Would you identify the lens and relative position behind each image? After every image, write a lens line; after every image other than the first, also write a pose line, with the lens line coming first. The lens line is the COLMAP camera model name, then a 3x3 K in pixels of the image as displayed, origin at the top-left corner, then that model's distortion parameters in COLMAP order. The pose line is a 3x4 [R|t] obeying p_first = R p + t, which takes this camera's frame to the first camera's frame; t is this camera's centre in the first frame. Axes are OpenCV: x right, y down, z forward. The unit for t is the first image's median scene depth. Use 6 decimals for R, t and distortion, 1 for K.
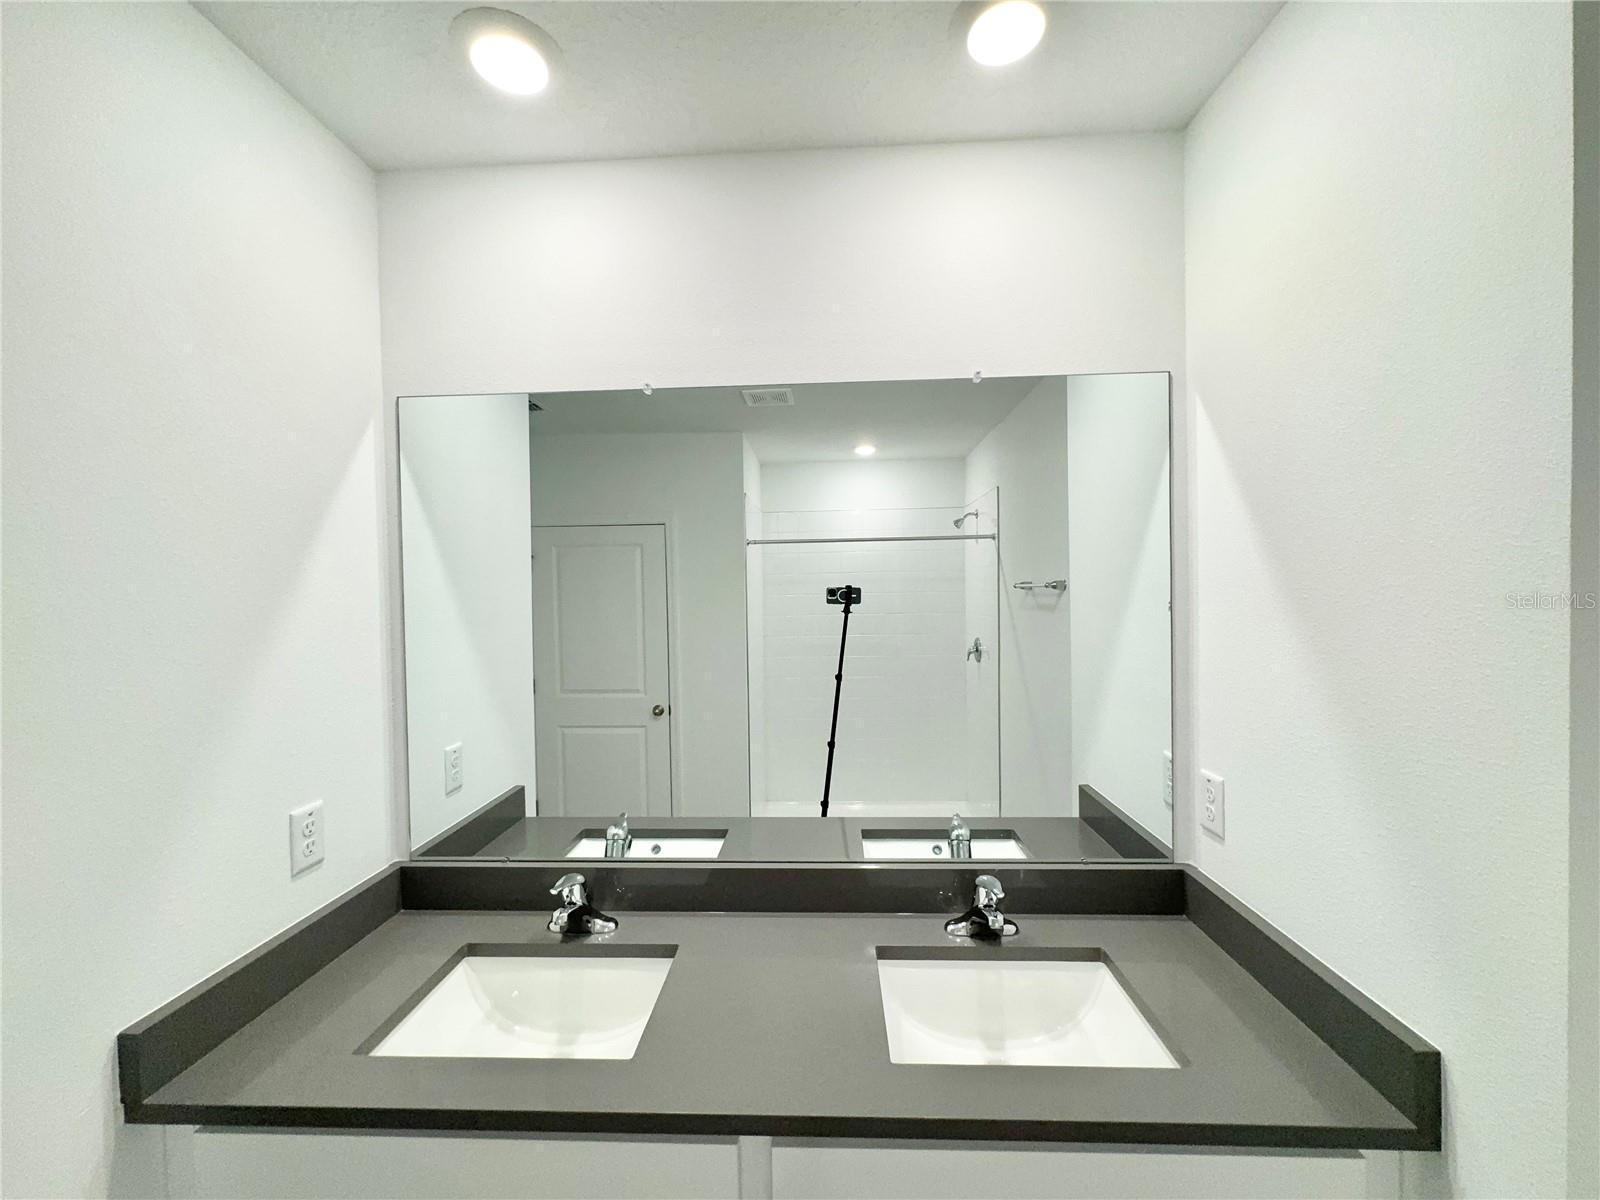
lens RADIAL K [[644.3, 0, 800.0], [0, 644.3, 600.0], [0, 0, 1]] dist [-0.000294, 0.000155]
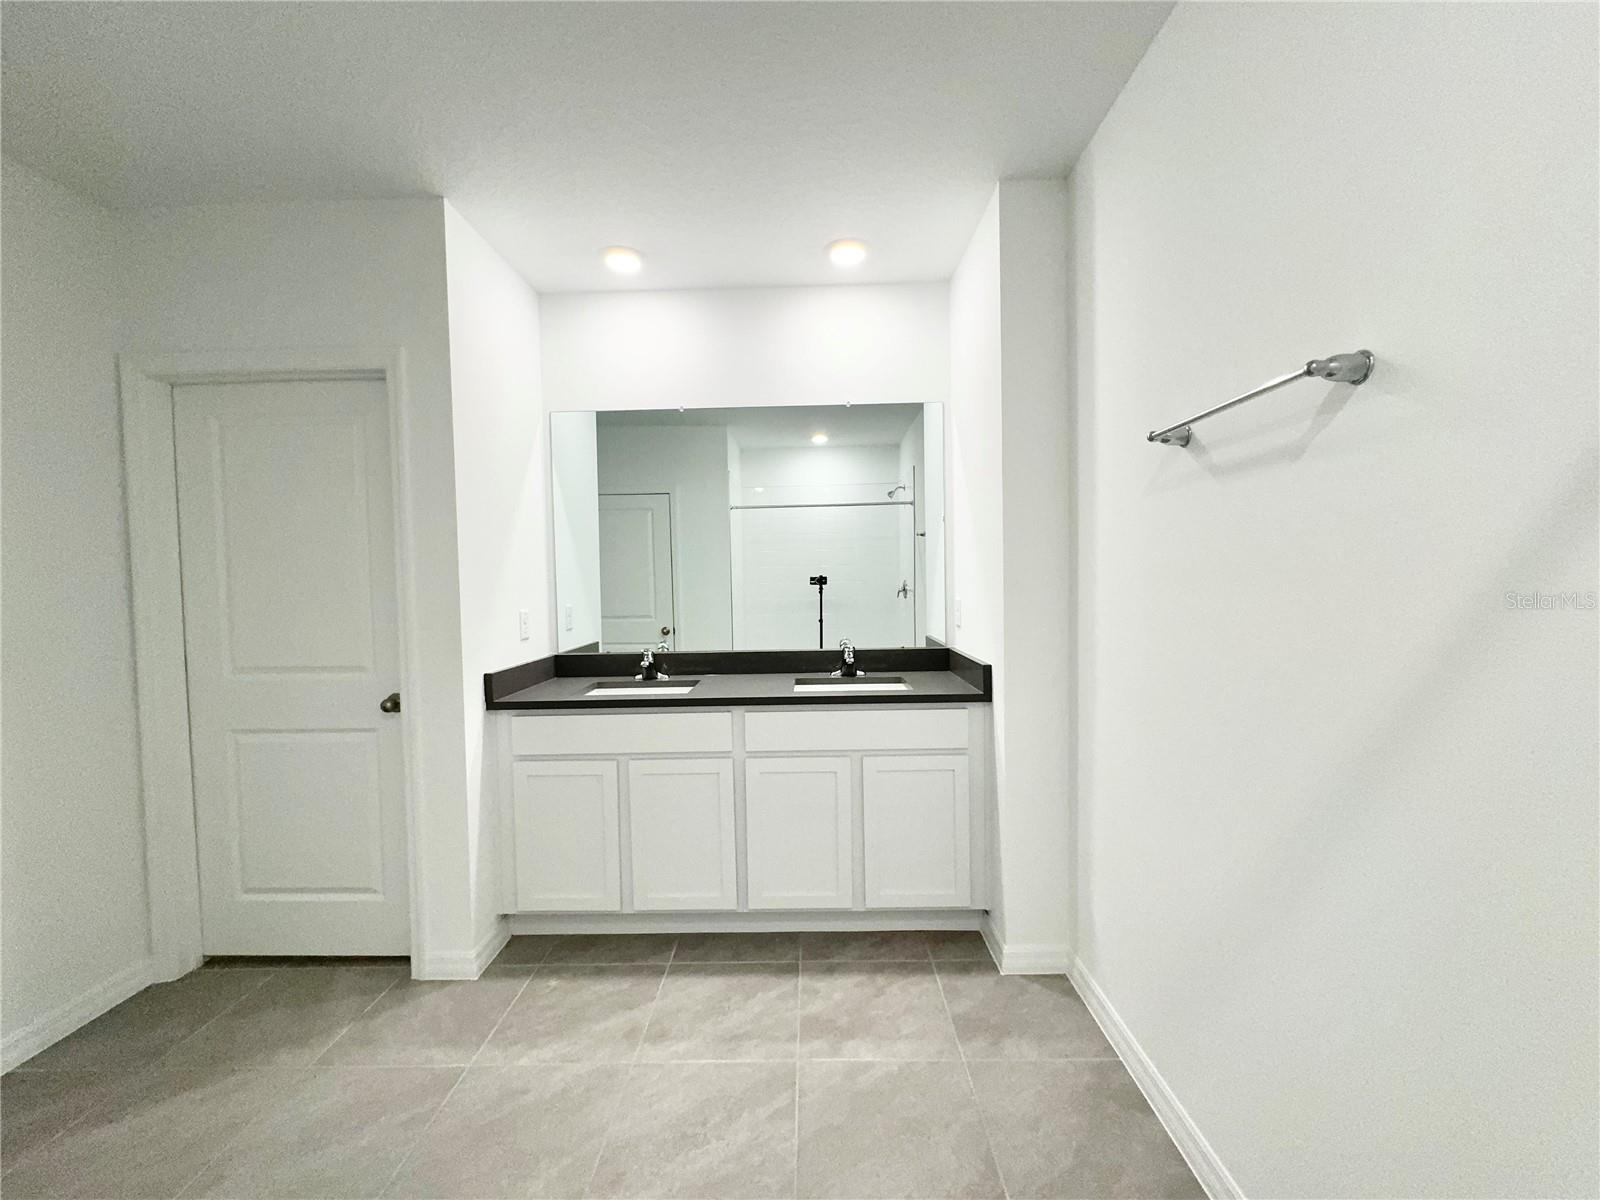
lens RADIAL K [[644.3, 0, 800.0], [0, 644.3, 600.0], [0, 0, 1]] dist [-0.000294, 0.000155]
pose [[0.999575, -0.004571, 0.028802, 0.069353], [0.004037, 0.999819, 0.018591, 0.231833], [-0.028882, -0.018467, 0.999412, -1.038497]]
